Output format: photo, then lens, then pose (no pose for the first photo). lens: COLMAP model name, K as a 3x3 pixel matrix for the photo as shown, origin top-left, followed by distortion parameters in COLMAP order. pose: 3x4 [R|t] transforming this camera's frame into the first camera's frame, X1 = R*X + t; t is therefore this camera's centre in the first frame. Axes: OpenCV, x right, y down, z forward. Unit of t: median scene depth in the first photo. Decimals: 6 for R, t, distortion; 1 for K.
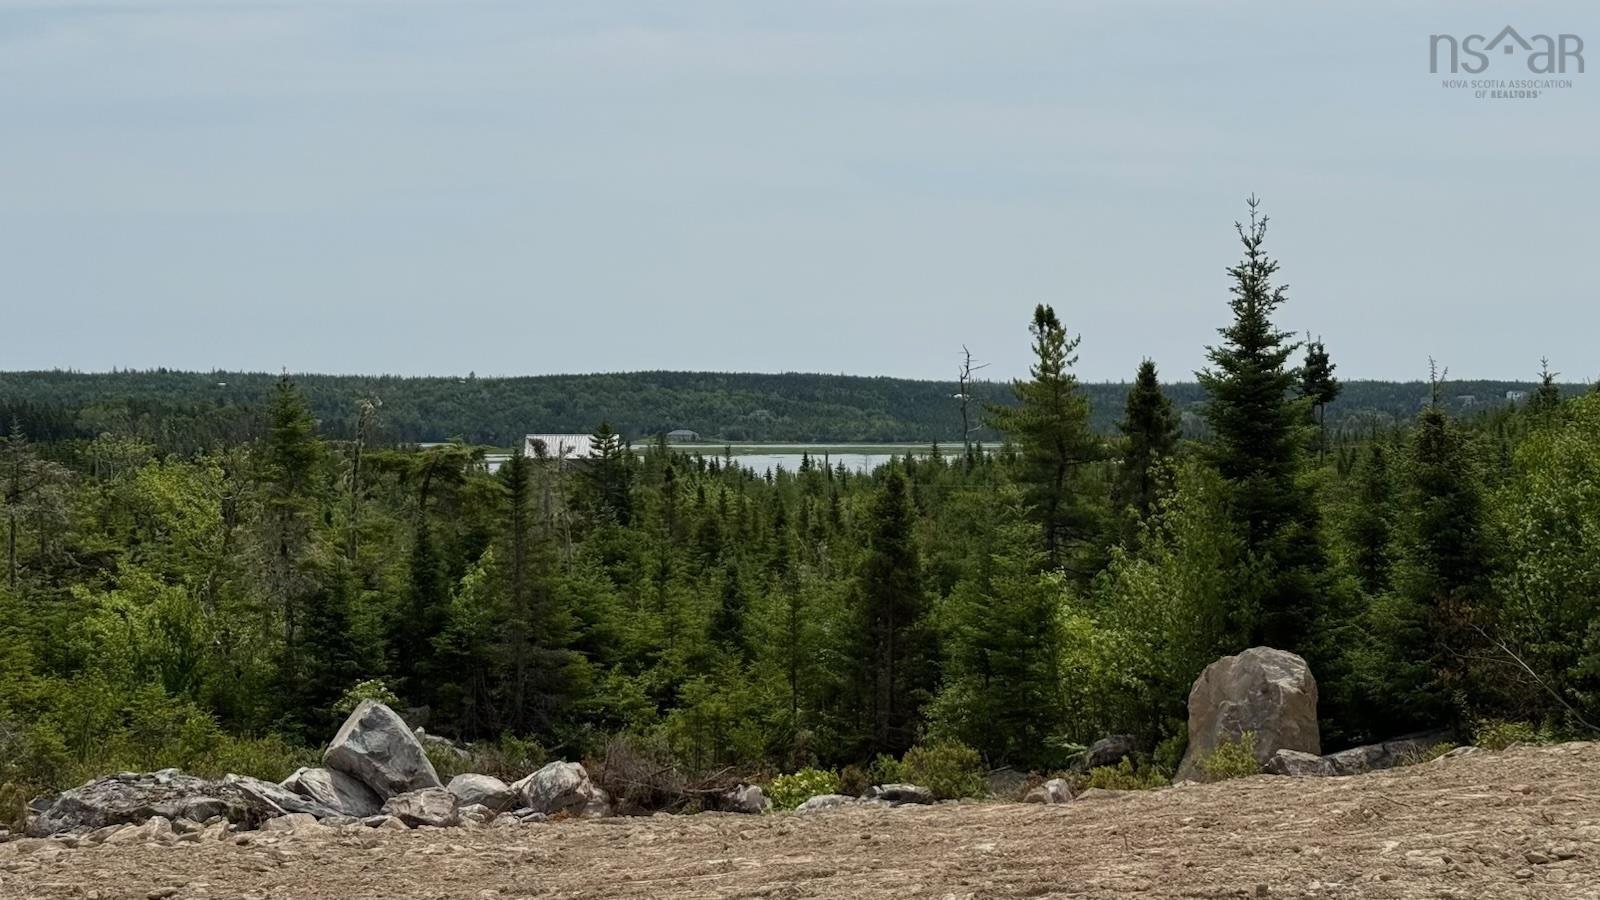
lens RADIAL K [[2353.3, 0, 795.1], [0, 2353.3, 449.2], [0, 0, 1]] dist [0.127787, 0.000000]
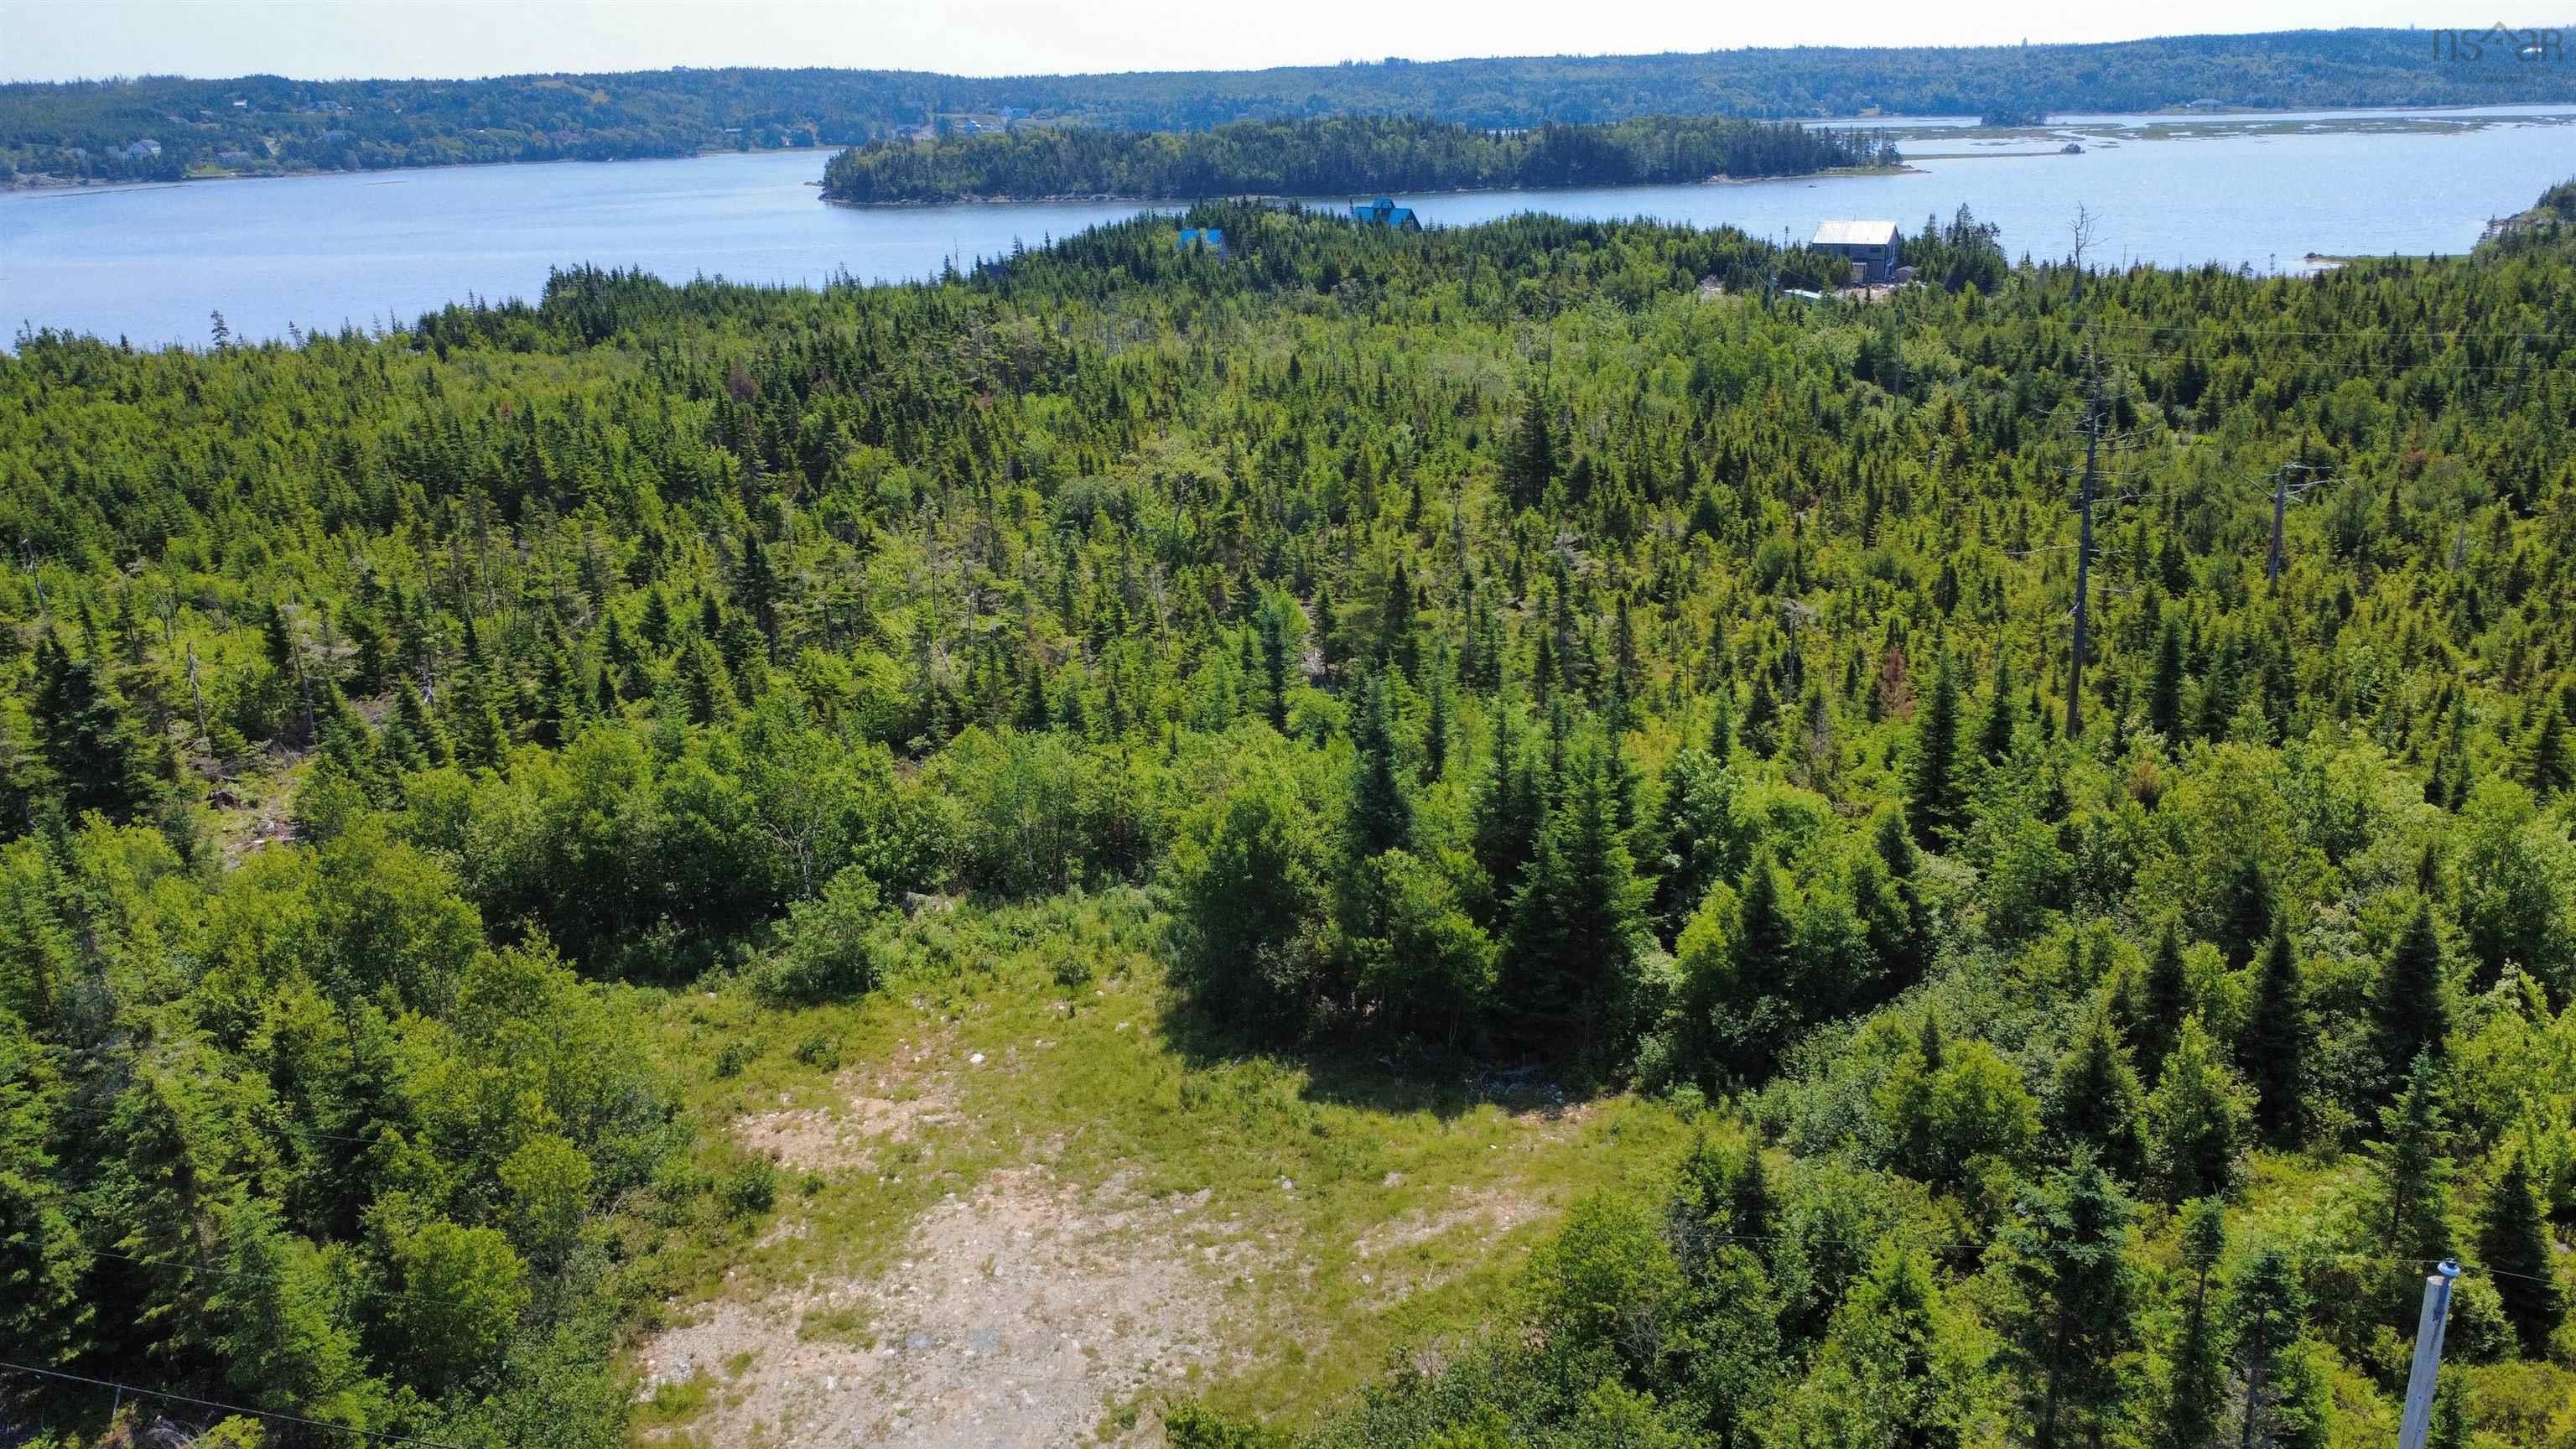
lens RADIAL K [[1934.6, 0, 1289.1], [0, 1934.6, 711.9], [0, 0, 1]] dist [0.002680, -0.005713]
pose [[0.877950, 0.123966, -0.462424, 1.300683], [0.022025, 0.954414, 0.297674, -0.625216], [0.478245, -0.271527, 0.835198, -0.624346]]
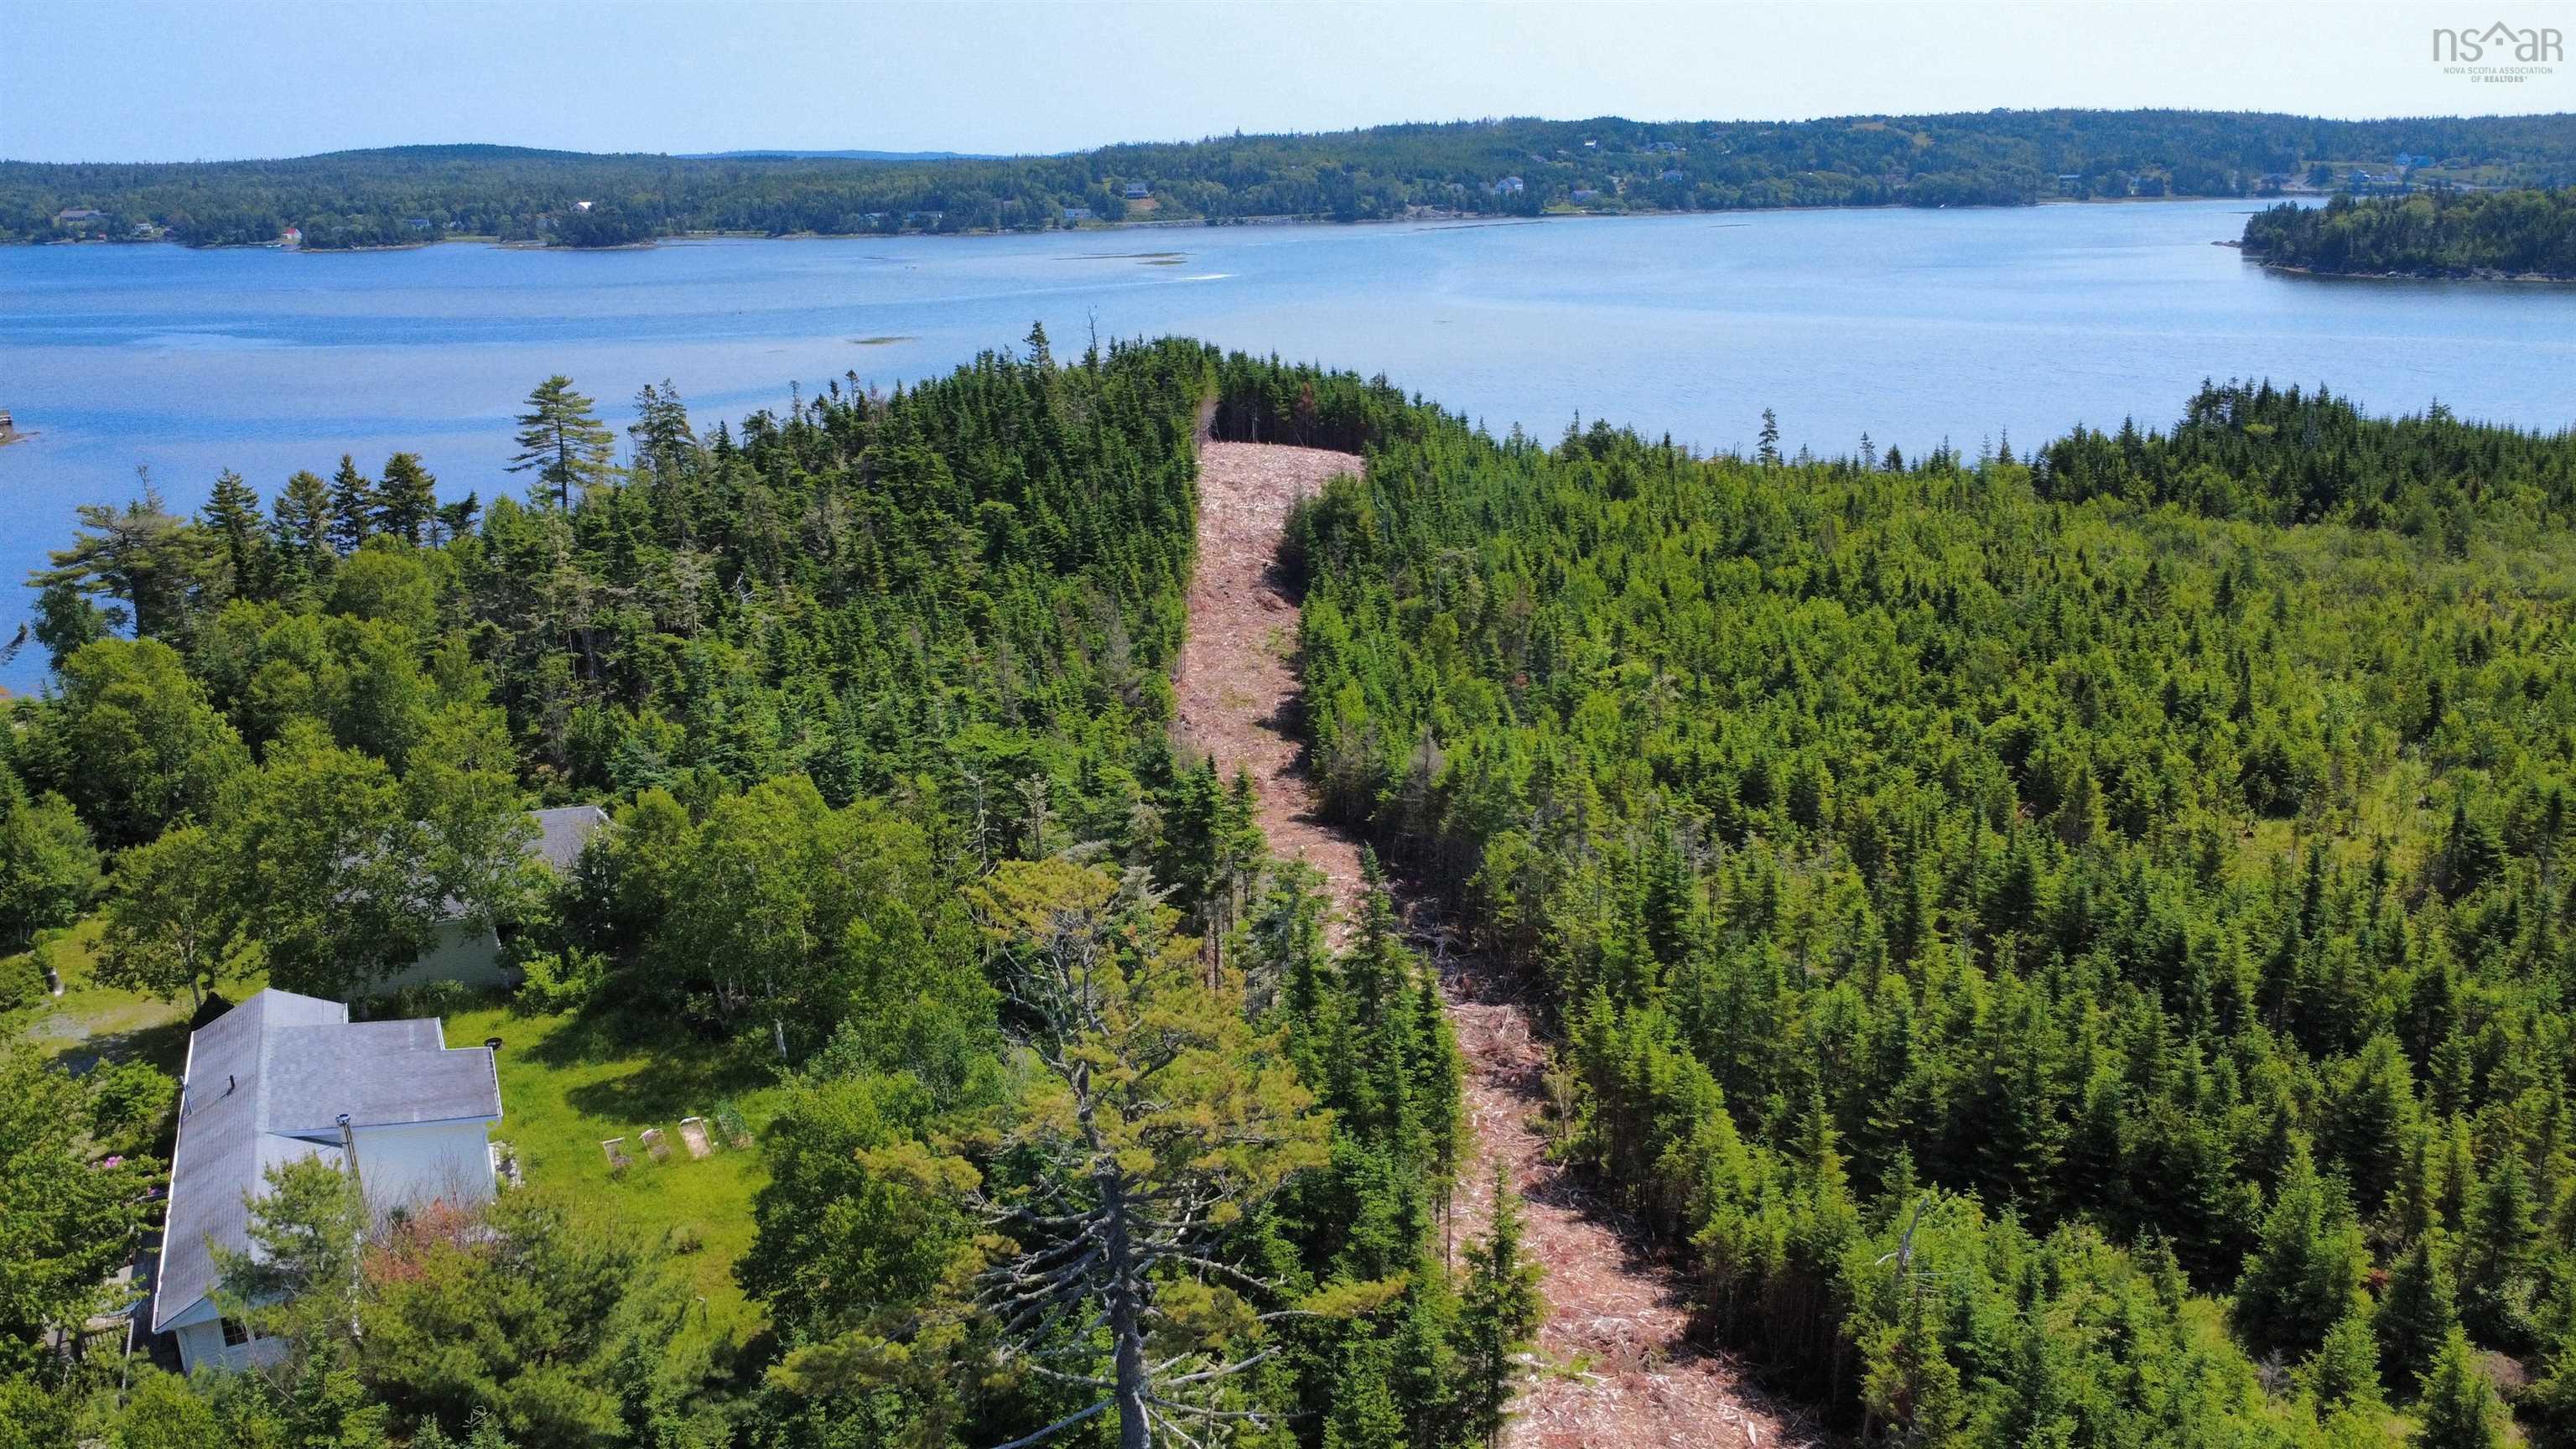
lens RADIAL K [[1934.6, 0, 1287.7], [0, 1934.6, 711.6], [0, 0, 1]] dist [0.002680, -0.005713]
pose [[0.451656, 0.236309, -0.860328, -1.669407], [0.009267, 0.962991, 0.269373, -0.707206], [0.892144, -0.129636, 0.432751, 0.107550]]
